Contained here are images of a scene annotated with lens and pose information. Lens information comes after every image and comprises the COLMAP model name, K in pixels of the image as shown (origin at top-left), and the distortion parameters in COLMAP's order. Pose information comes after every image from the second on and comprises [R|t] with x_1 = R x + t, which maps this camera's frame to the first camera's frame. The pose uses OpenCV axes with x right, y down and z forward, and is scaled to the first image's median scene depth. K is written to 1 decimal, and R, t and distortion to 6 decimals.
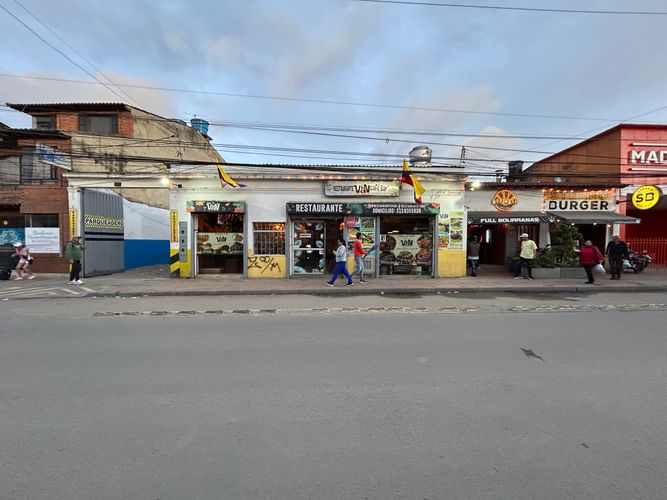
lens RADIAL K [[270.0, 0, 331.3], [0, 270.0, 248.1], [0, 0, 1]] dist [0.002097, -0.000116]
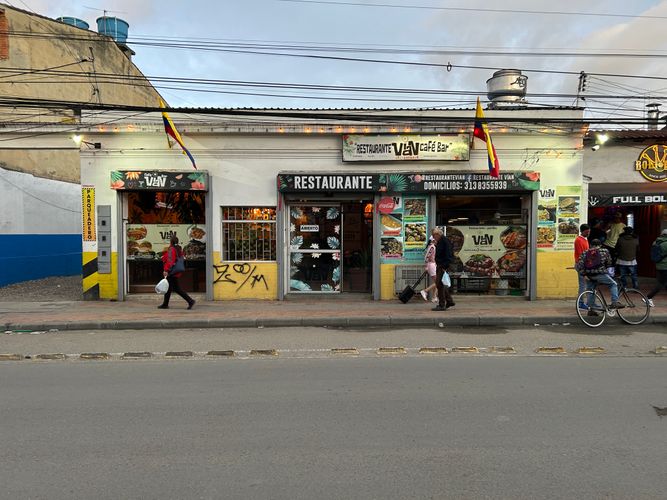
lens RADIAL K [[500.6, 0, 330.8], [0, 500.6, 247.5], [0, 0, 1]] dist [0.064679, -0.078778]
pose [[0.999725, -0.003713, -0.023164, -0.024152], [0.003899, 0.999961, 0.007975, -0.012791], [0.023133, -0.008063, 0.999700, -0.100824]]
